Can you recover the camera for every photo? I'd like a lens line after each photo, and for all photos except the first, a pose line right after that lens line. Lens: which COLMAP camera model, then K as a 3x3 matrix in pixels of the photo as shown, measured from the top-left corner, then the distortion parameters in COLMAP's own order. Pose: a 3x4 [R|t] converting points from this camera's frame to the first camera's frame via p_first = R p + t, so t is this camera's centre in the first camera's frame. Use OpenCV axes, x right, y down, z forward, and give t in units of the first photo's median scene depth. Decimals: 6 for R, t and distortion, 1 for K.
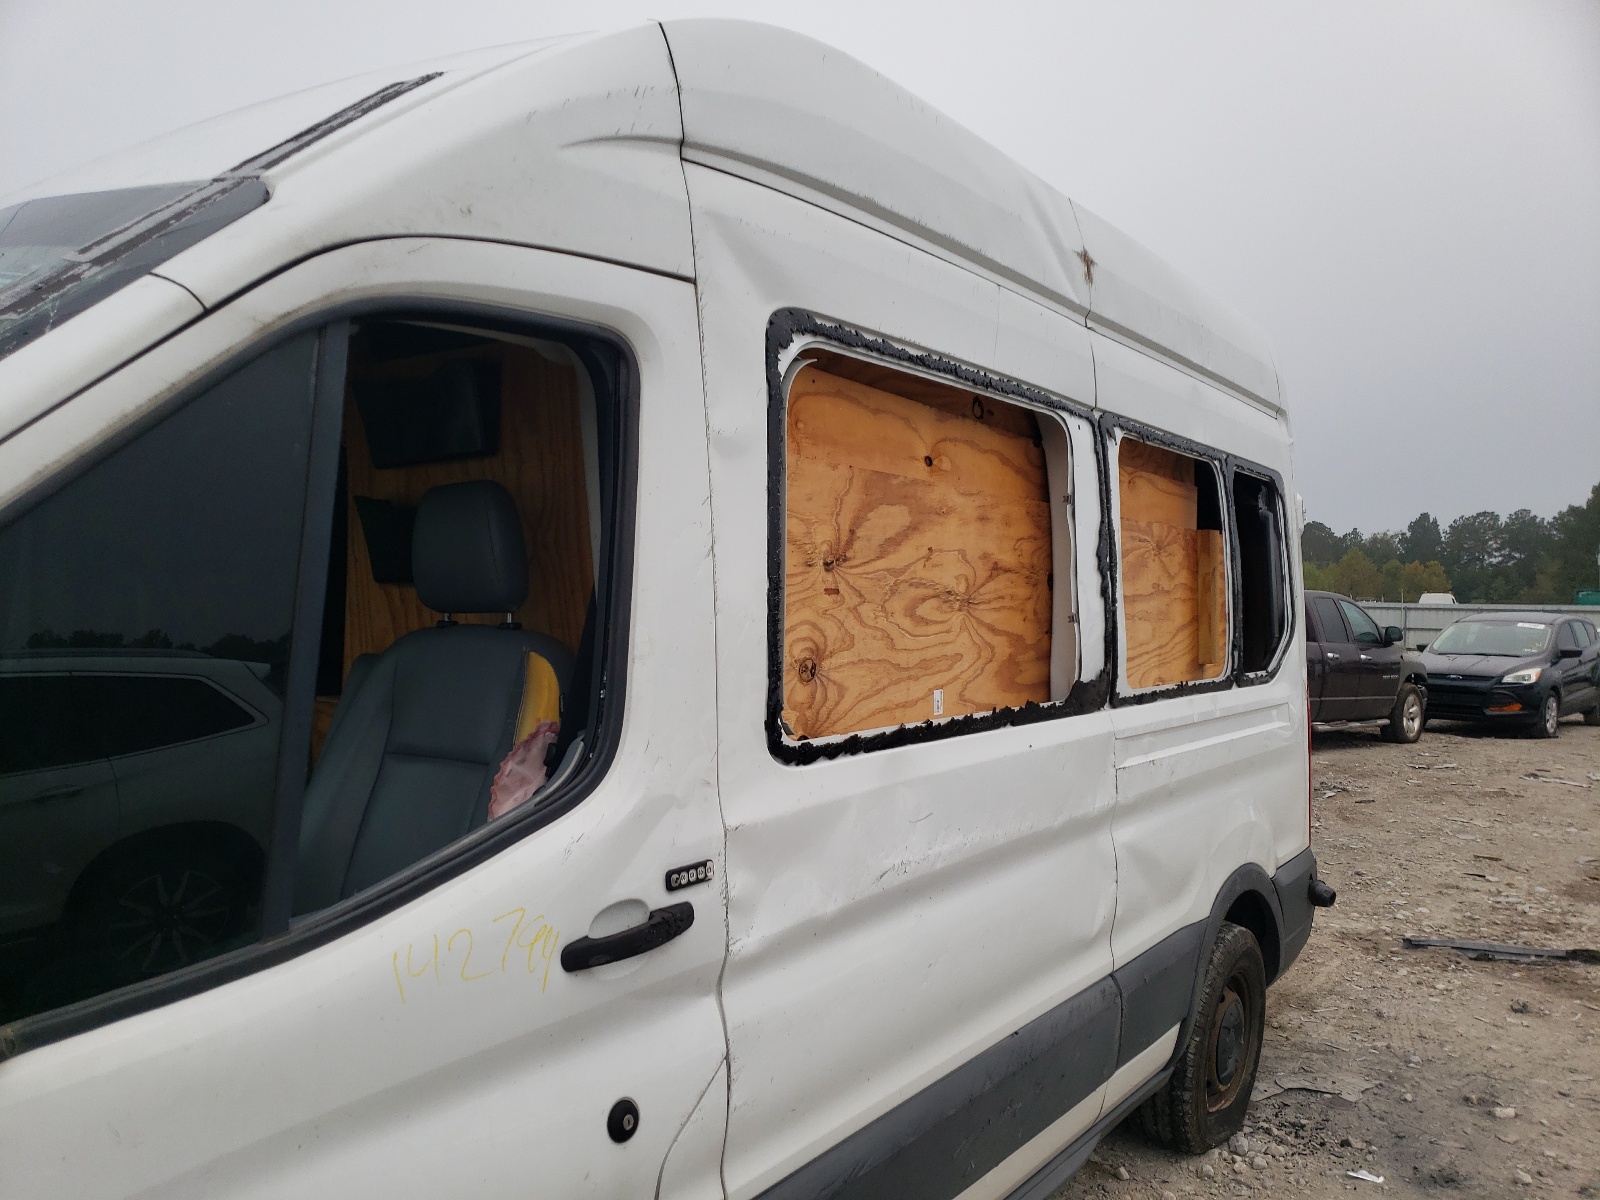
lens RADIAL K [[1264.5, 0, 723.9], [0, 1264.5, 602.2], [0, 0, 1]] dist [0.033323, -0.035839]
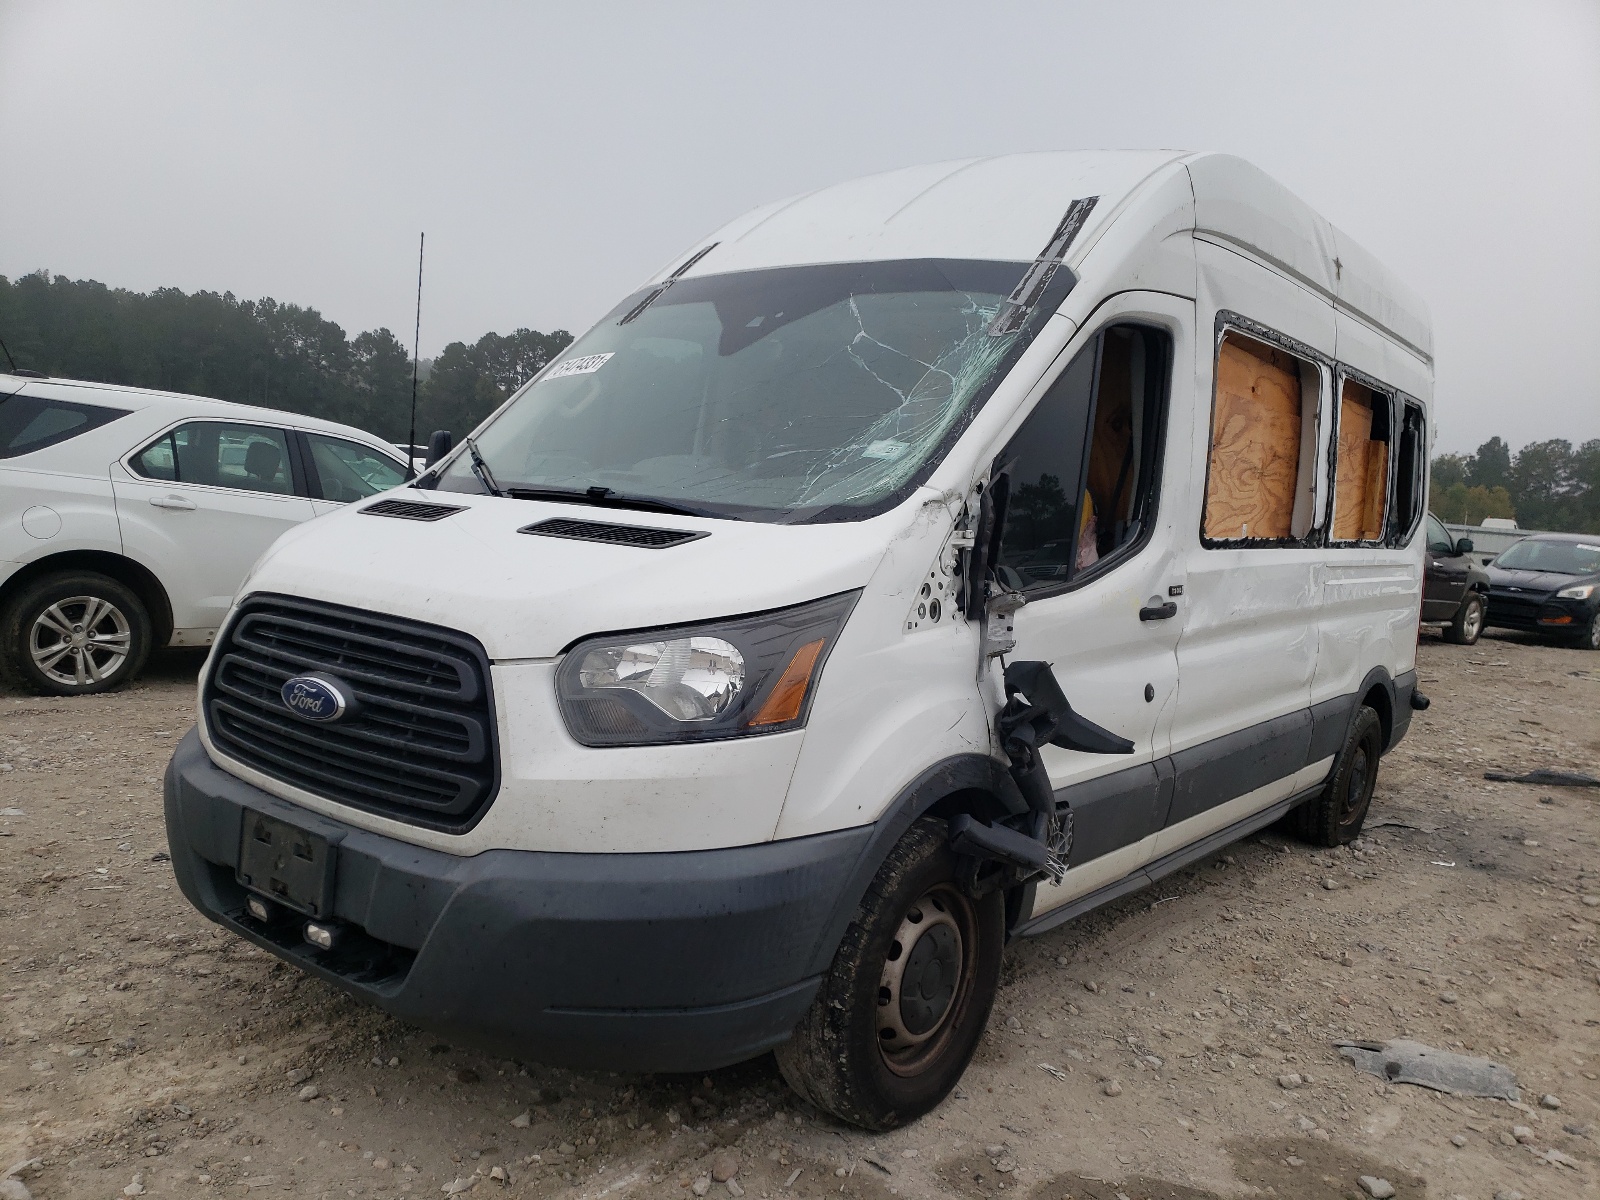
lens RADIAL K [[1264.5, 0, 799.2], [0, 1264.5, 605.4], [0, 0, 1]] dist [0.033323, -0.035839]
pose [[0.998020, 0.061489, 0.013260, -0.339686], [-0.062478, 0.993455, 0.095623, 0.038973], [-0.007293, -0.096262, 0.995329, -0.550326]]
